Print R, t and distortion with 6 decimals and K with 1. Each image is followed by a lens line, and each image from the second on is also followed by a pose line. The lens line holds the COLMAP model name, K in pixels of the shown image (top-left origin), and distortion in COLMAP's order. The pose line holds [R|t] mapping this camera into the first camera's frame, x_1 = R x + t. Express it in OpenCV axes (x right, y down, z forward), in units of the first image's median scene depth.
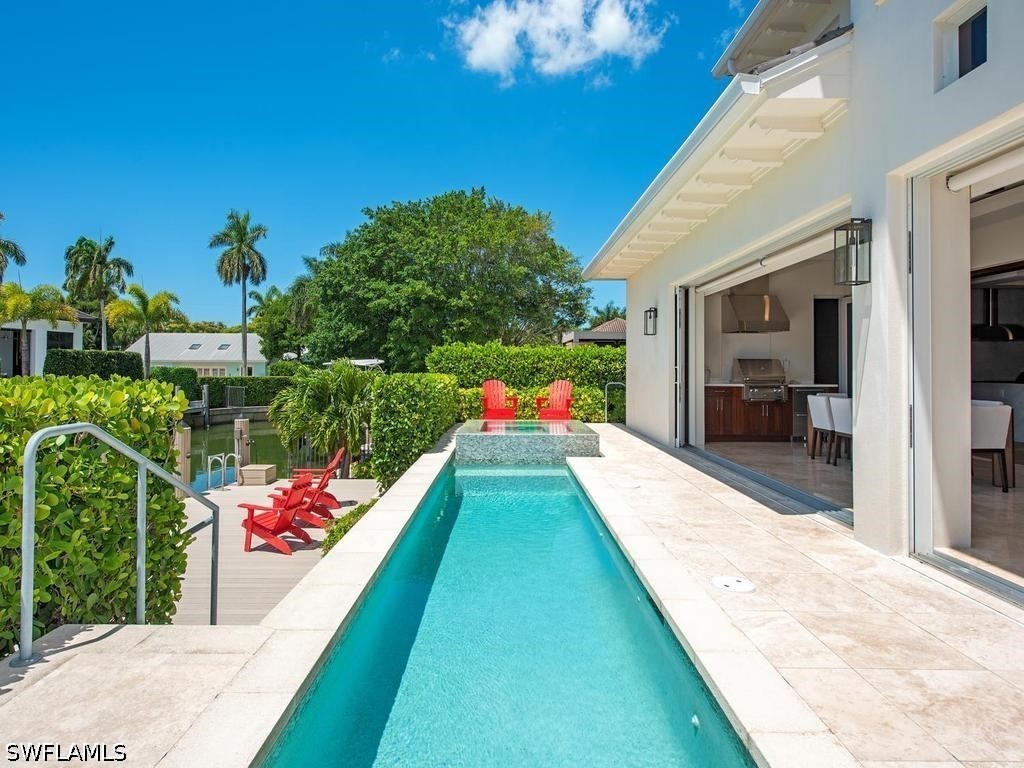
lens RADIAL K [[599.5, 0, 509.9], [0, 599.5, 376.1], [0, 0, 1]] dist [-0.006784, -0.000429]
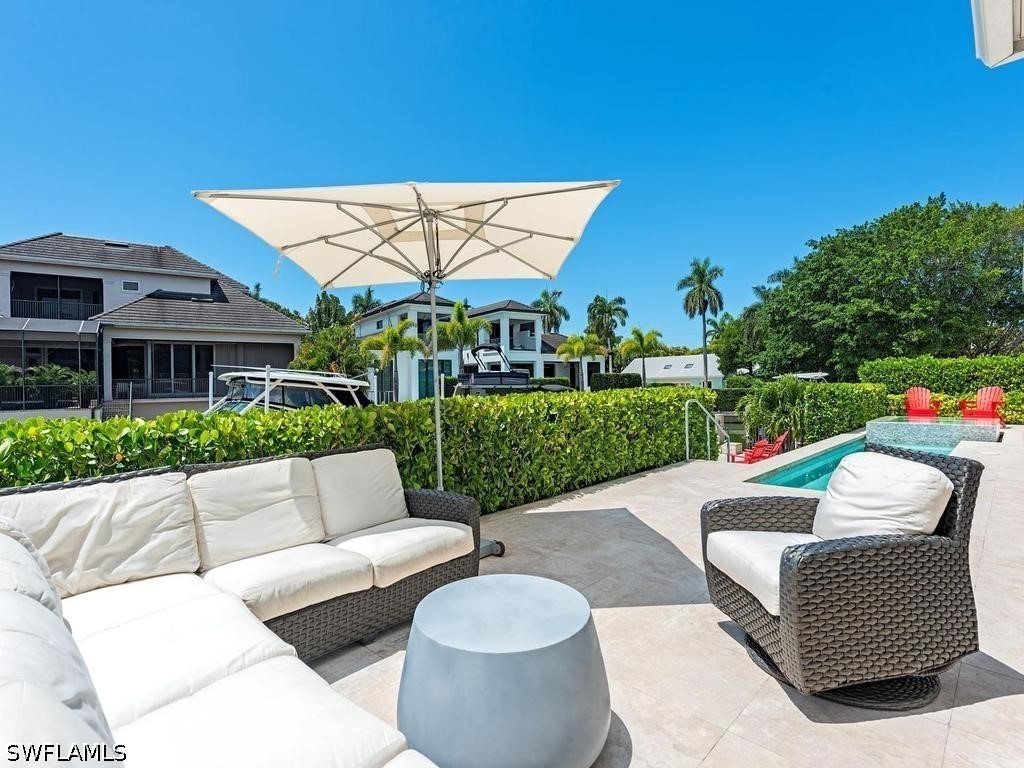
lens RADIAL K [[541.0, 0, 511.3], [0, 541.0, 381.5], [0, 0, 1]] dist [0.017653, -0.000389]
pose [[0.730121, -0.023554, -0.682912, 0.051832], [0.013752, 0.999710, -0.019778, 0.002123], [0.683180, 0.005048, 0.730233, -0.163966]]
